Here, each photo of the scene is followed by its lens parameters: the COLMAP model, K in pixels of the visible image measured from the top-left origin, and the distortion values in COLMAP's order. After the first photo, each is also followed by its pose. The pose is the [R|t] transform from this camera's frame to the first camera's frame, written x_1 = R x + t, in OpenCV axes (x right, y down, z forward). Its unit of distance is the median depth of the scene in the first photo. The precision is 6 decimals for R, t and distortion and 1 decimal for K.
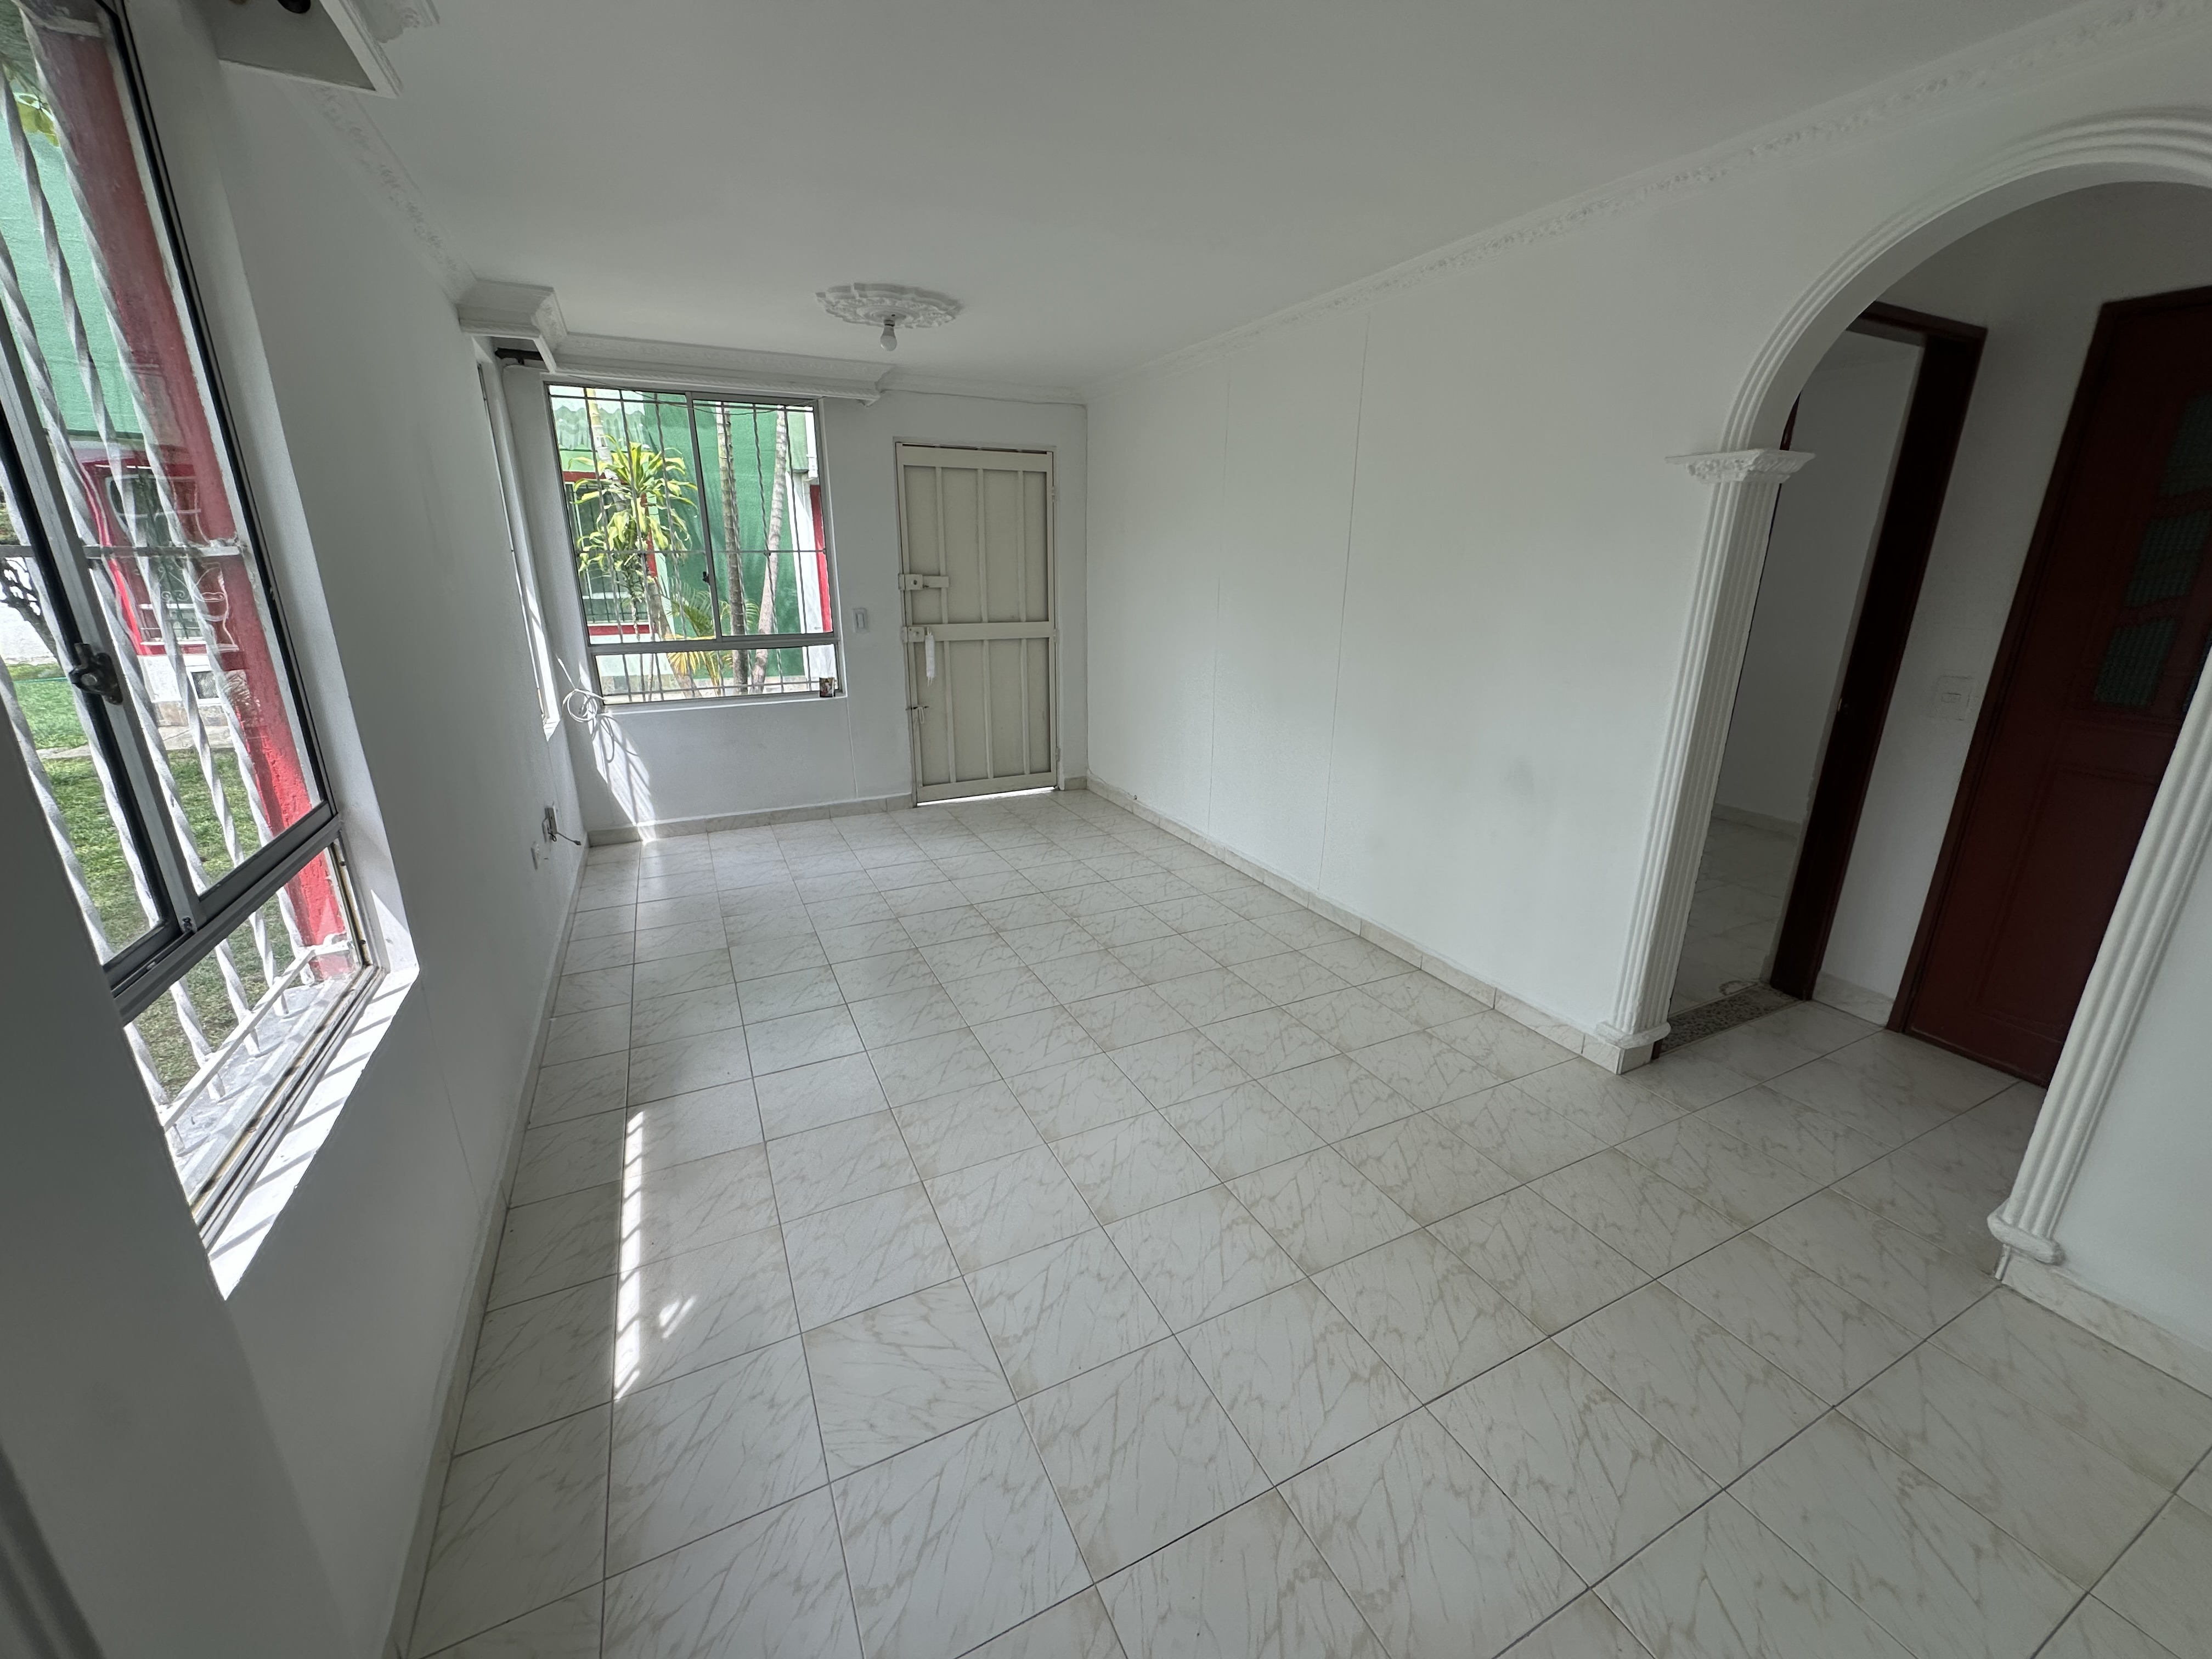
lens RADIAL K [[880.0, 0, 1104.6], [0, 880.0, 826.4], [0, 0, 1]] dist [-0.009733, 0.001044]
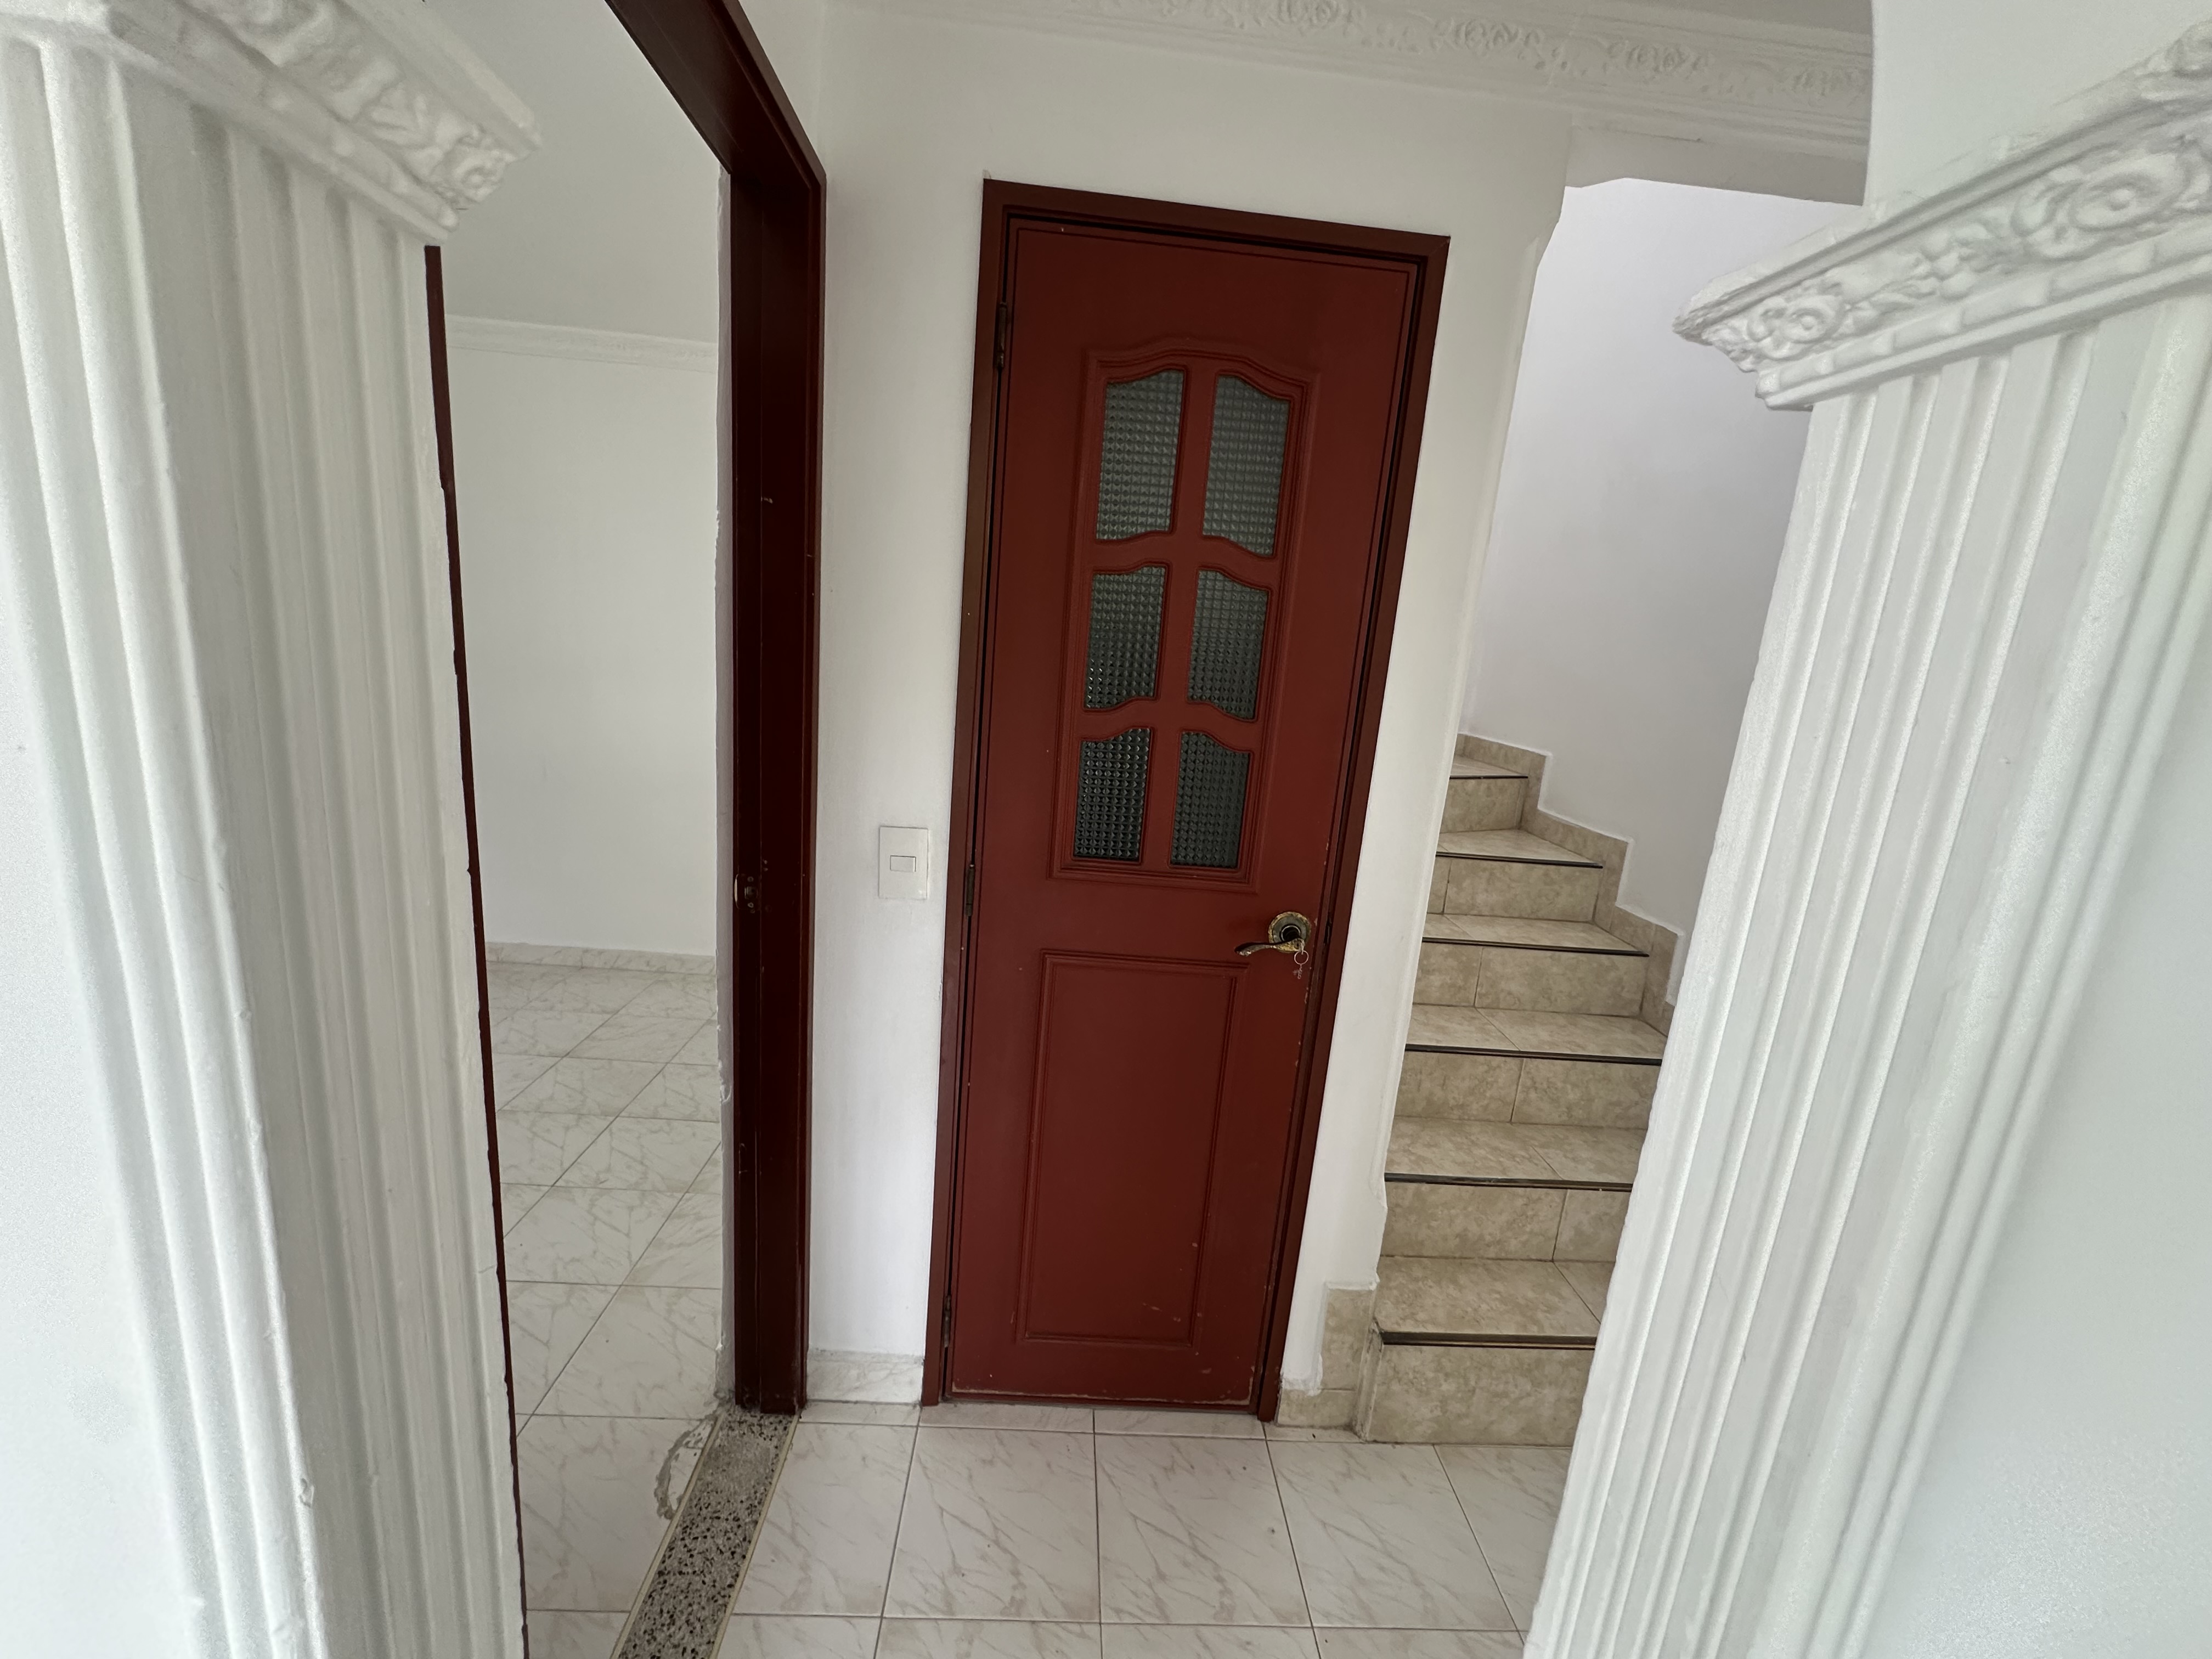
lens RADIAL K [[880.0, 0, 1113.4], [0, 880.0, 837.4], [0, 0, 1]] dist [-0.009733, 0.001044]
pose [[0.391253, -0.158194, 0.906584, 0.449888], [0.189091, 0.977915, 0.089035, -0.165399], [-0.900647, 0.136591, 0.412526, 0.562826]]
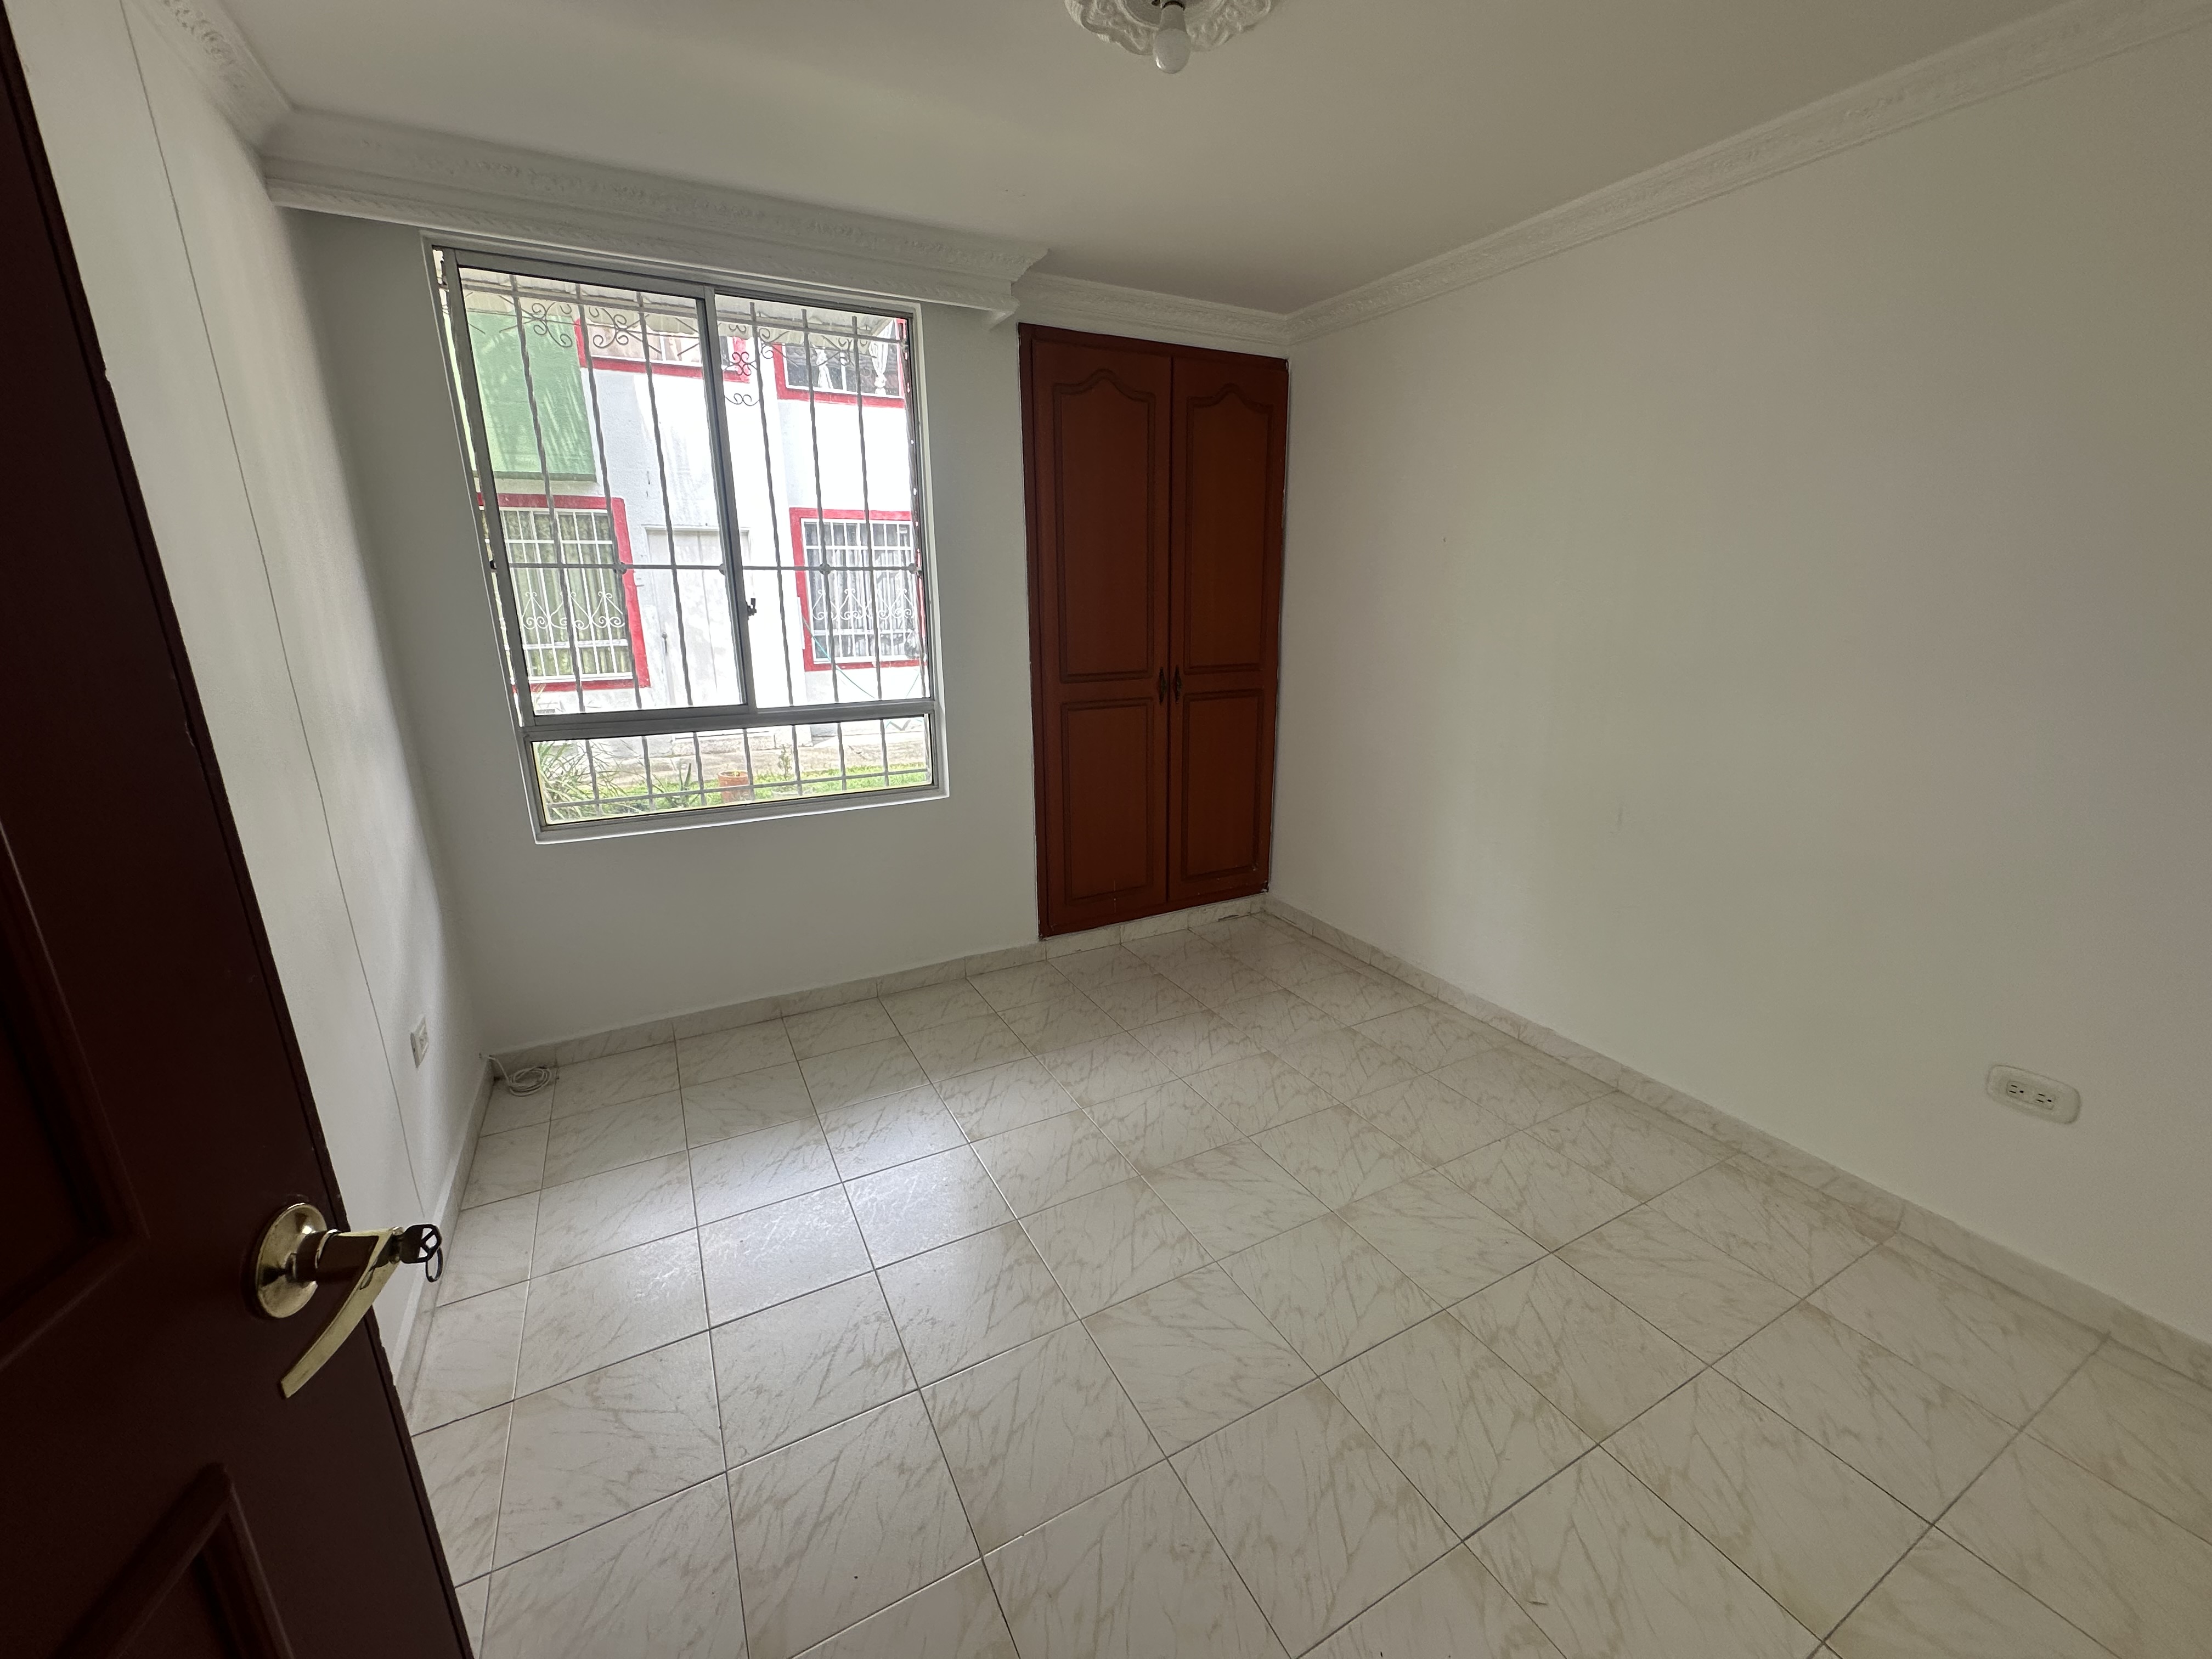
lens RADIAL K [[880.0, 0, 1107.2], [0, 880.0, 826.5], [0, 0, 1]] dist [-0.009733, 0.001044]
pose [[0.999339, -0.016581, 0.032355, 0.696760], [0.017627, 0.999321, -0.032340, -0.255457], [-0.031797, 0.032889, 0.998953, 0.880199]]
